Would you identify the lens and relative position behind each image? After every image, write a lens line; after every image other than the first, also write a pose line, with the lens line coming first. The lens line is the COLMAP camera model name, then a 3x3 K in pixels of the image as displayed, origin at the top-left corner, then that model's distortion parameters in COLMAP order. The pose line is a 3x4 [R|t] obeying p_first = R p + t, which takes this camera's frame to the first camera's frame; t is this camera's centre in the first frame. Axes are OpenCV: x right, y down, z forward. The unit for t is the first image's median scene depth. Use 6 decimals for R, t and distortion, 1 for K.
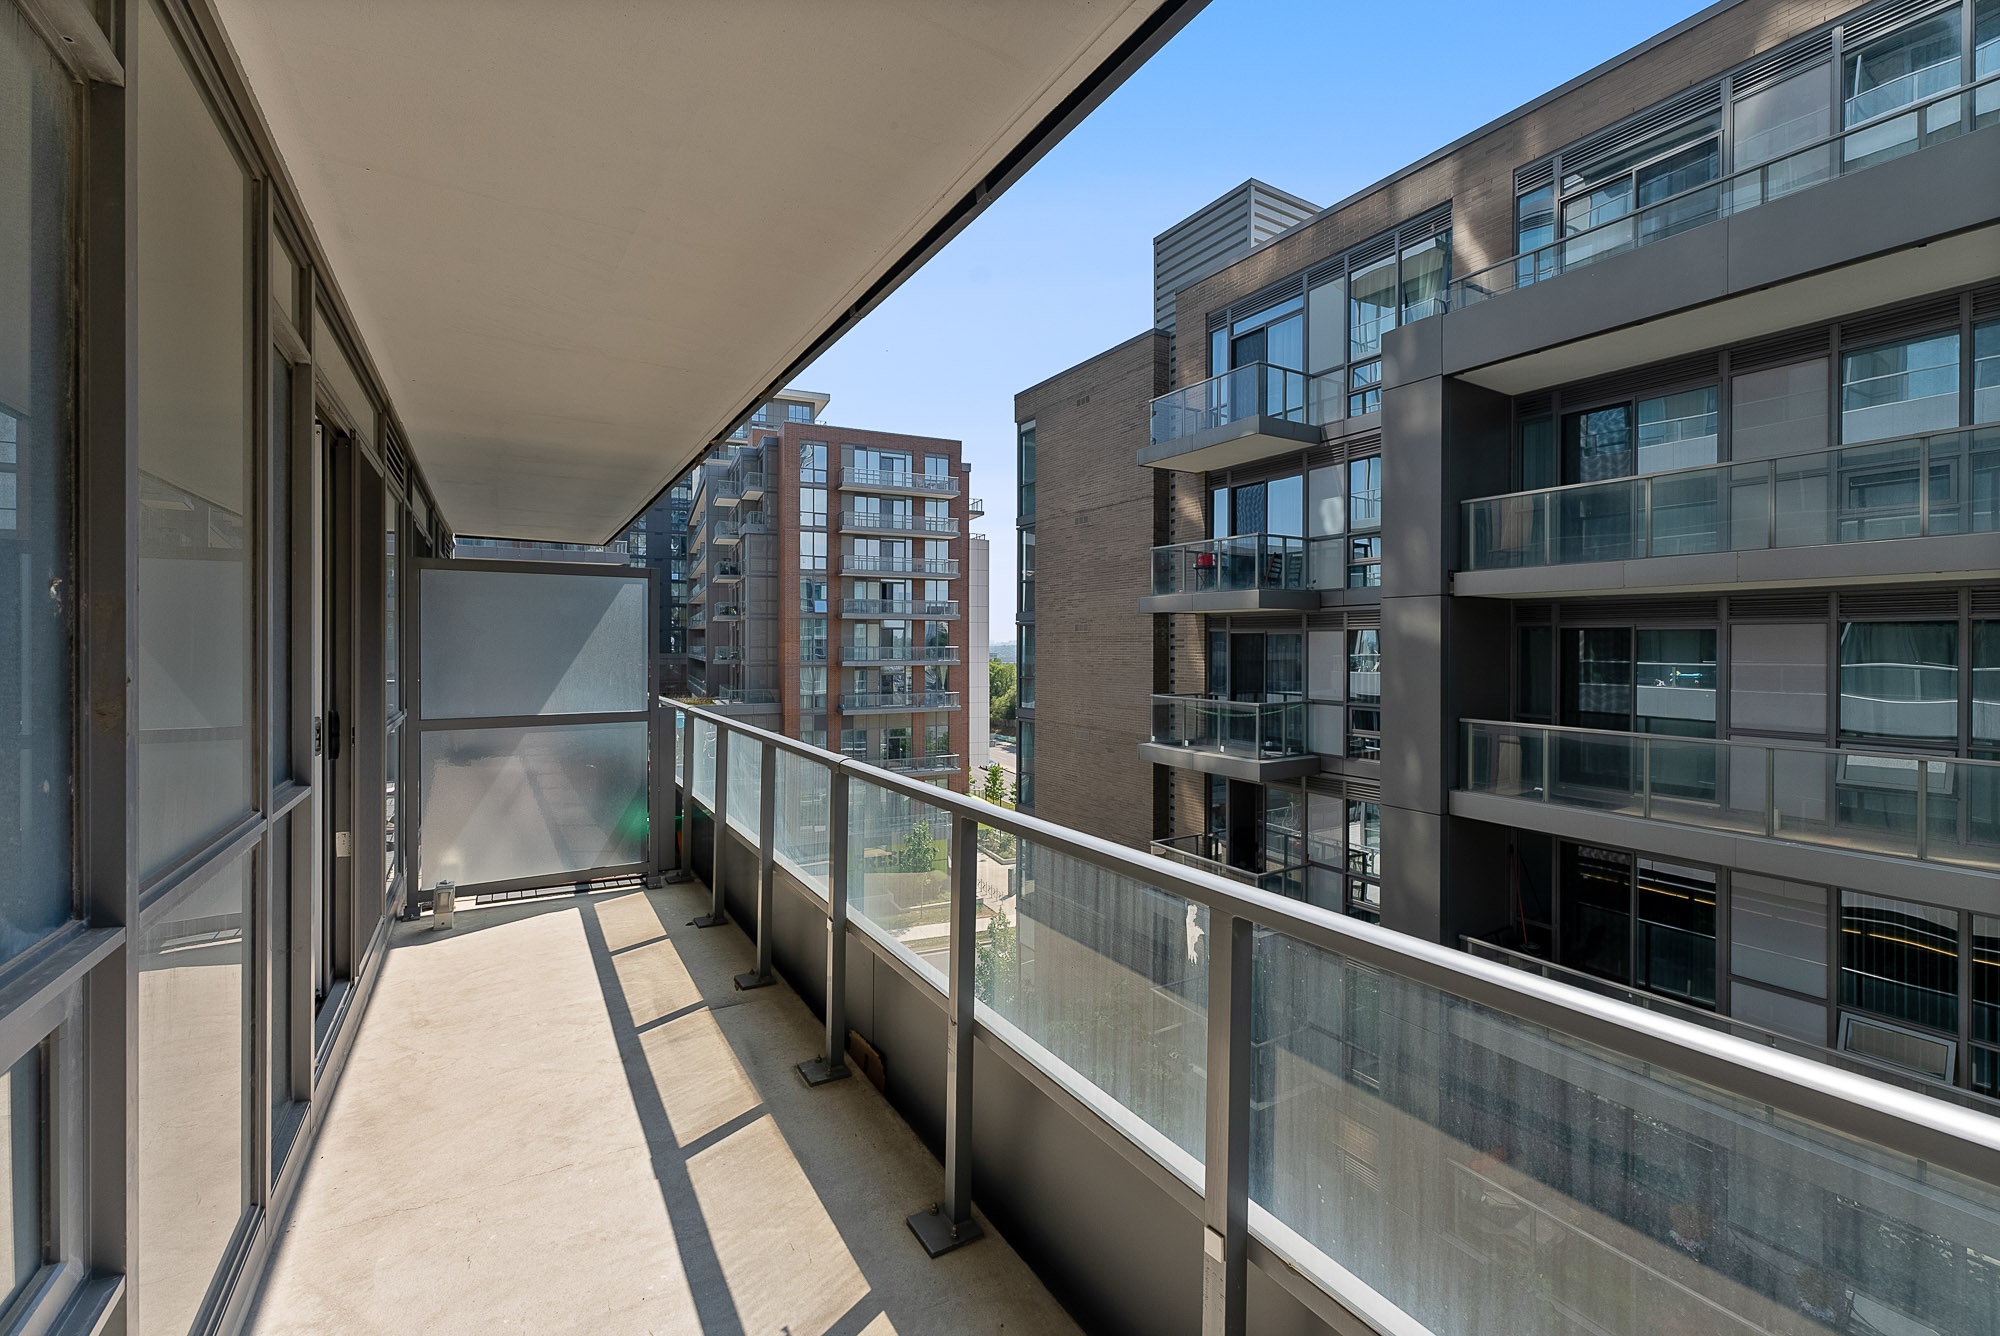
lens RADIAL K [[832.2, 0, 988.3], [0, 832.2, 656.1], [0, 0, 1]] dist [0.006255, -0.001412]
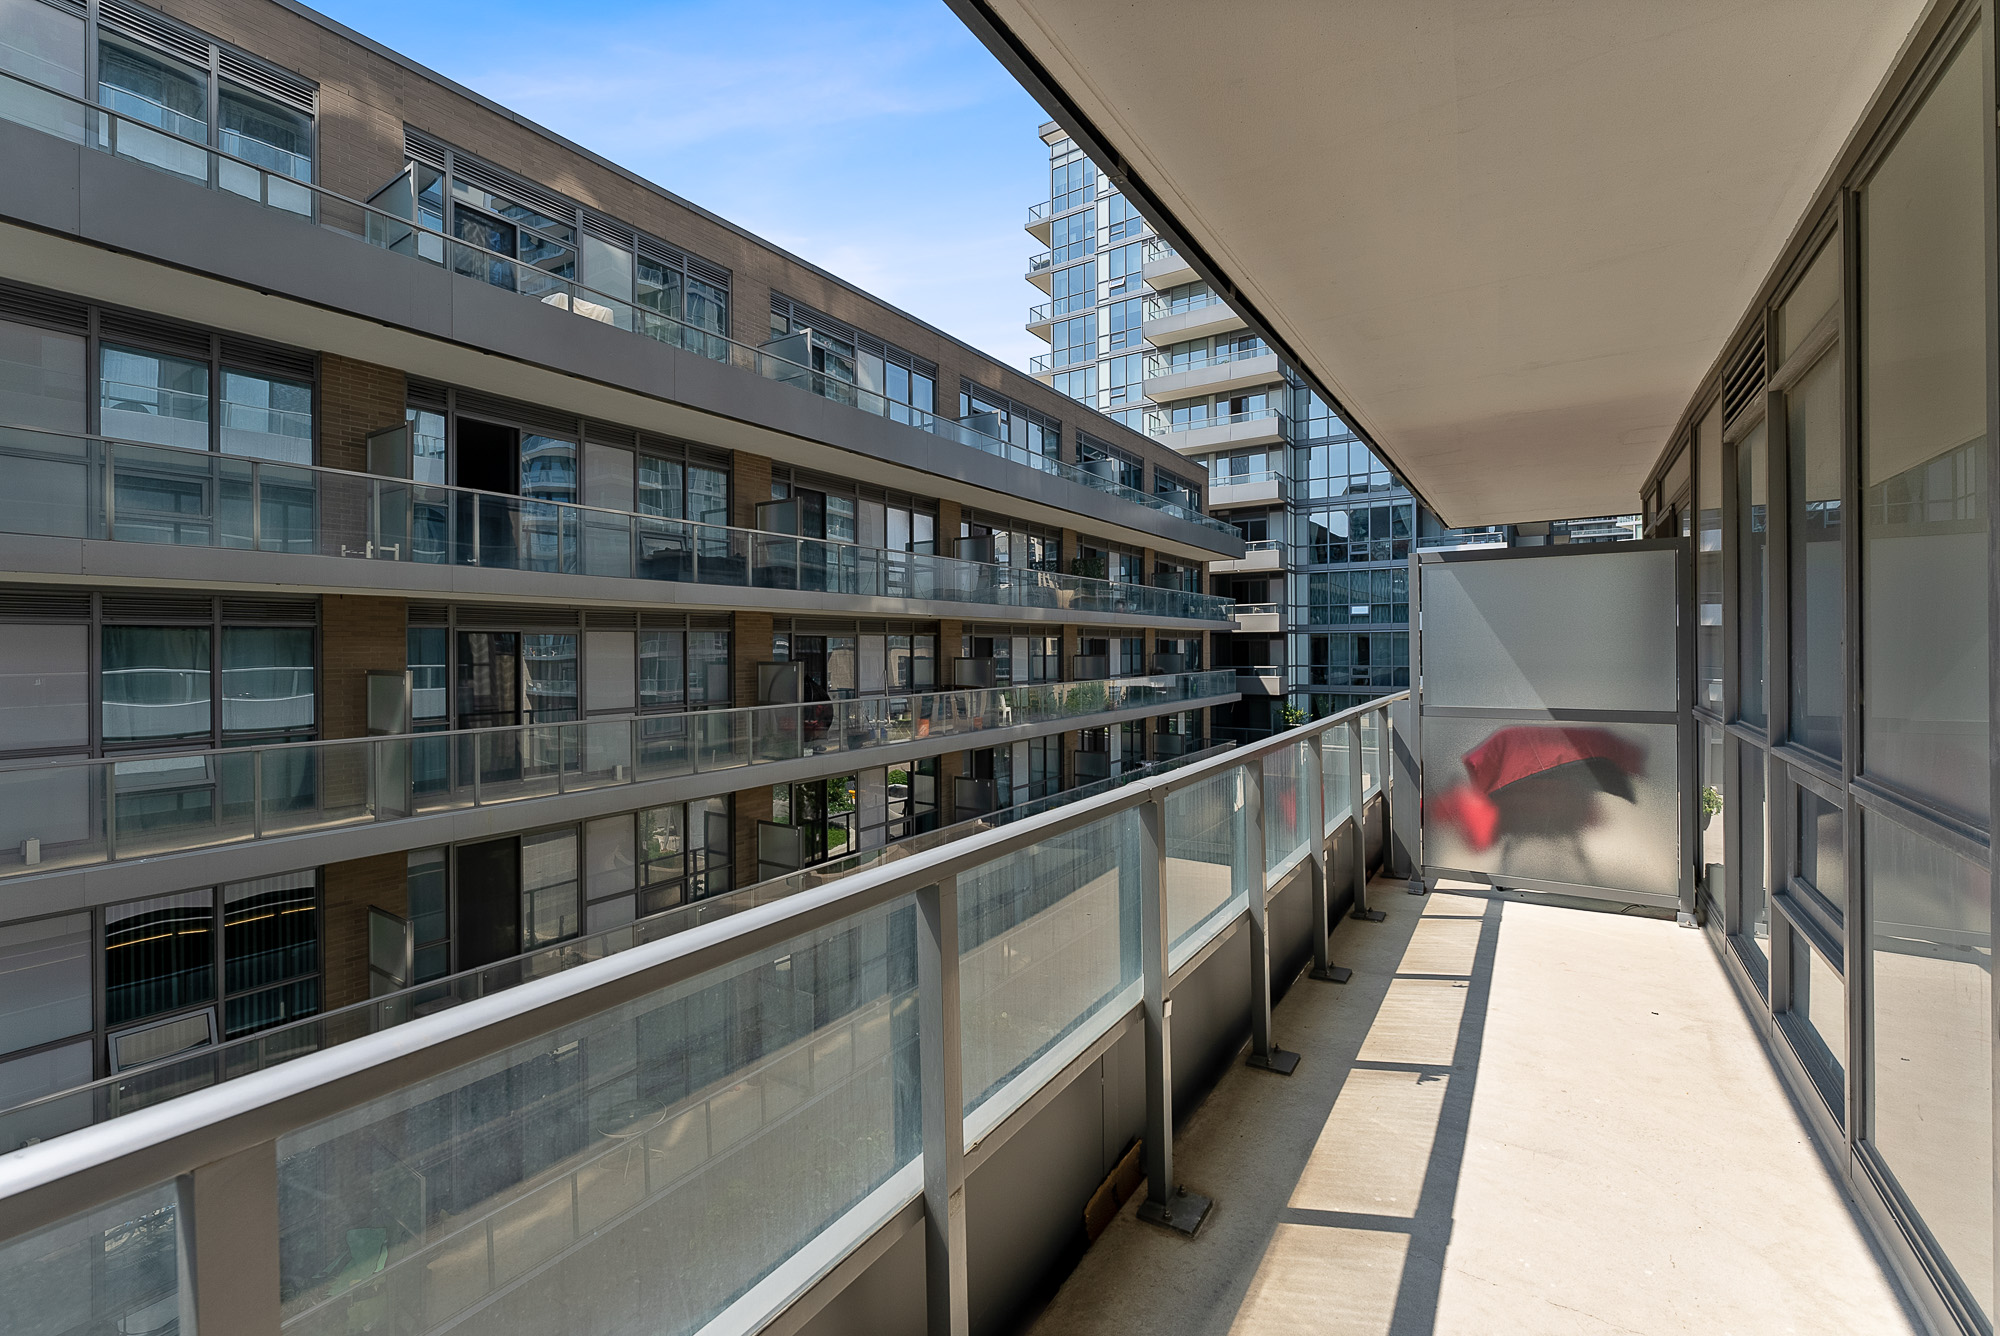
lens RADIAL K [[832.2, 0, 999.6], [0, 832.2, 650.8], [0, 0, 1]] dist [0.006255, -0.001412]
pose [[-0.436659, -0.004975, 0.899613, -0.295824], [0.021757, 0.999634, 0.016088, -0.004560], [-0.899364, 0.026598, -0.436391, 0.541512]]
